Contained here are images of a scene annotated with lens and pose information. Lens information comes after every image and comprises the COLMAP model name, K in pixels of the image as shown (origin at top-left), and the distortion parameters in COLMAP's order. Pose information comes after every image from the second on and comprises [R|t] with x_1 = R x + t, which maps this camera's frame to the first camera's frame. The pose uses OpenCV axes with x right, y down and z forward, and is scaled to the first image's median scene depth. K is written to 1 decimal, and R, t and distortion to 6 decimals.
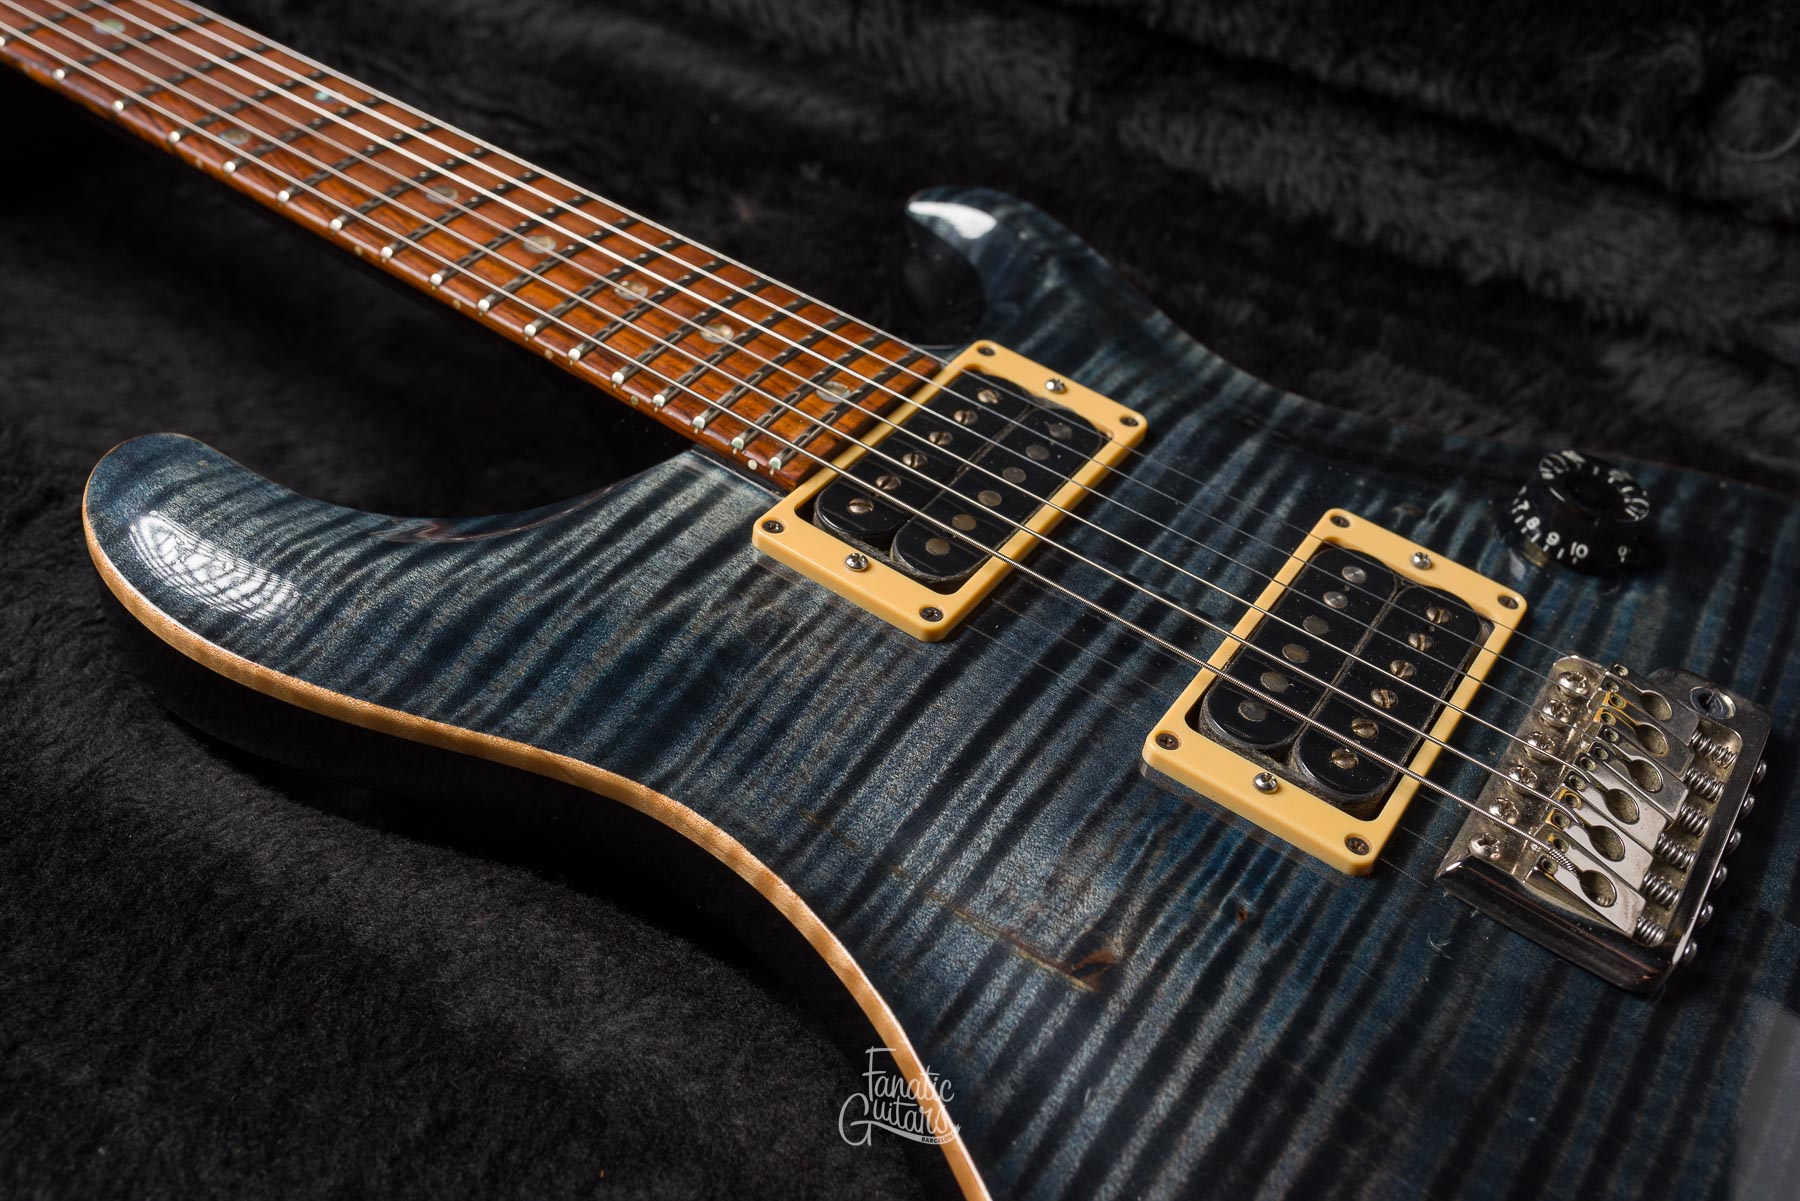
lens RADIAL K [[1792.9, 0, 899.3], [0, 1792.9, 596.7], [0, 0, 1]] dist [0.000731, -0.006335]
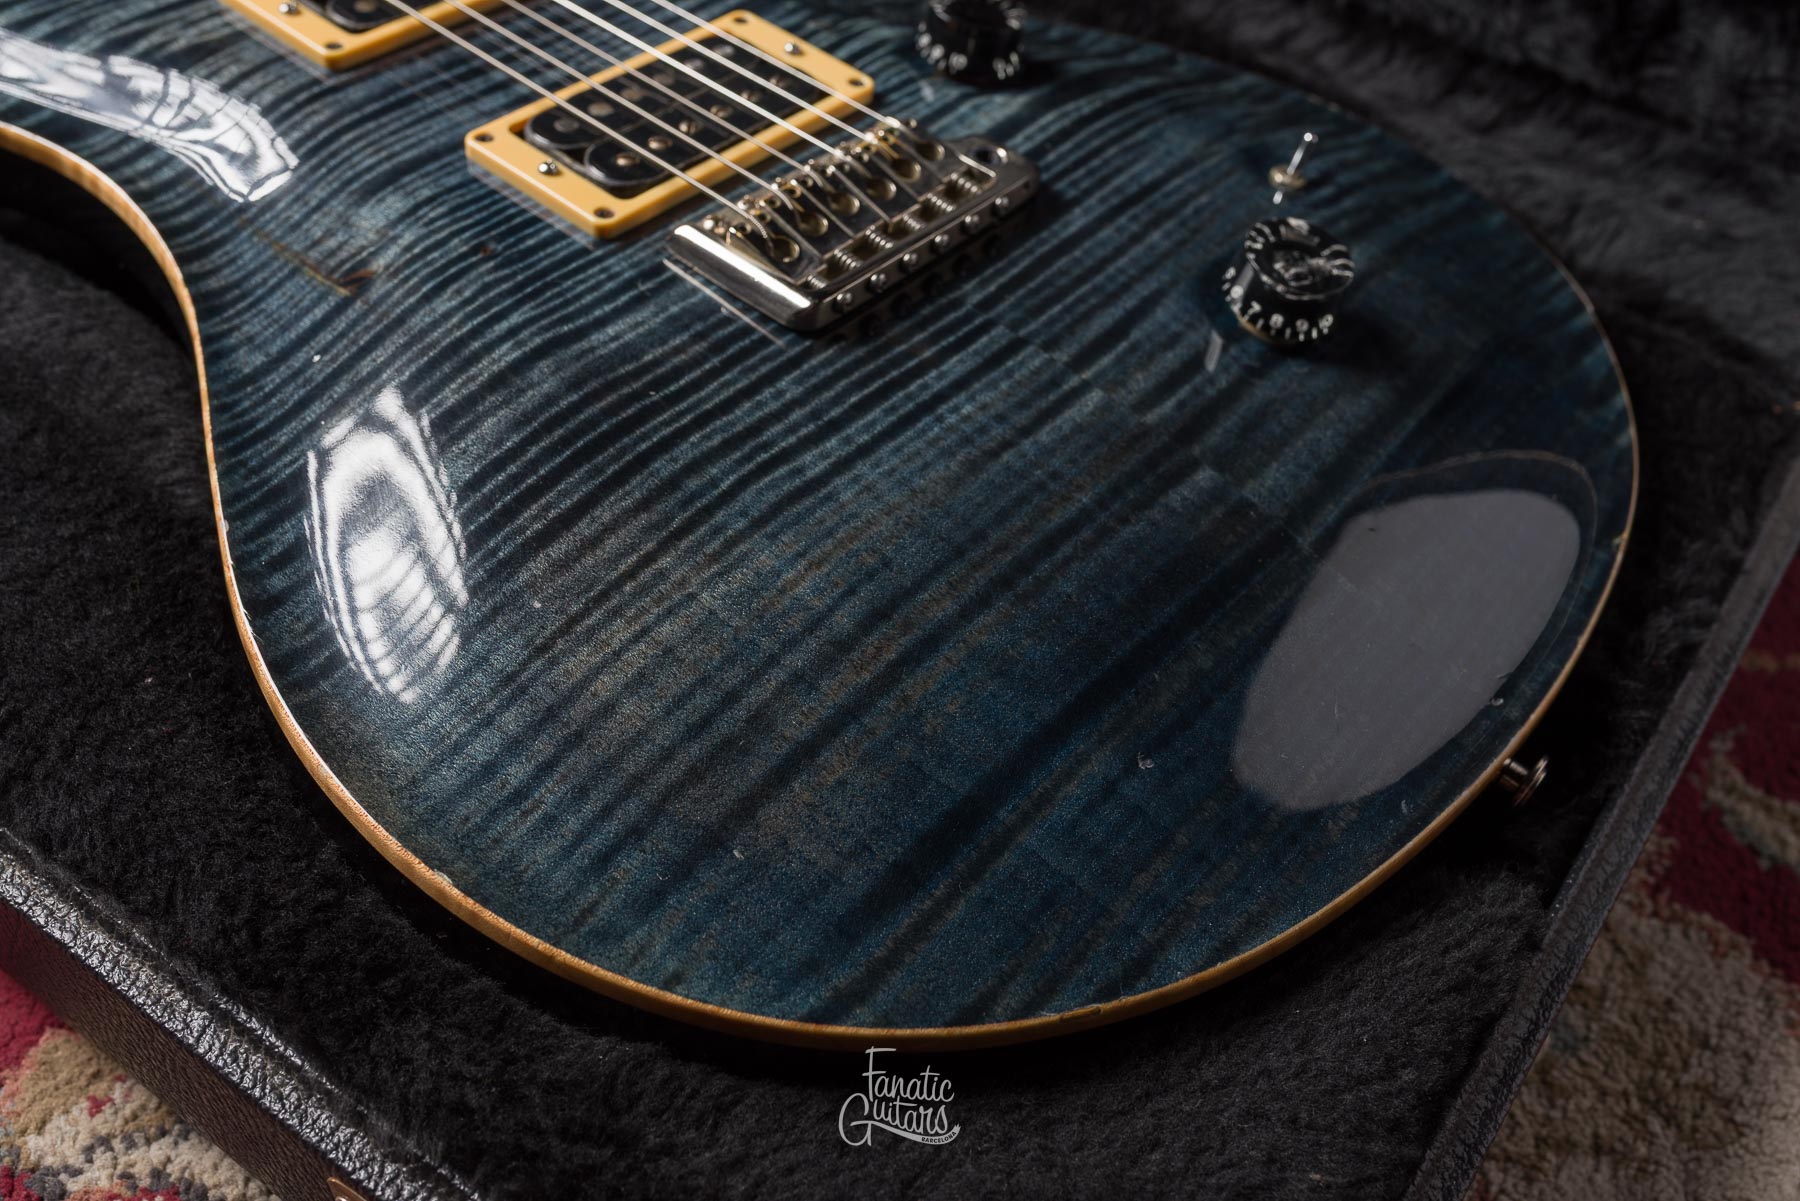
lens RADIAL K [[1792.9, 0, 899.3], [0, 1792.9, 596.7], [0, 0, 1]] dist [0.000731, -0.006335]
pose [[0.993484, 0.065938, -0.092966, 0.541678], [-0.061818, 0.997003, 0.046519, 0.304689], [0.095755, -0.040469, 0.994582, -0.184227]]
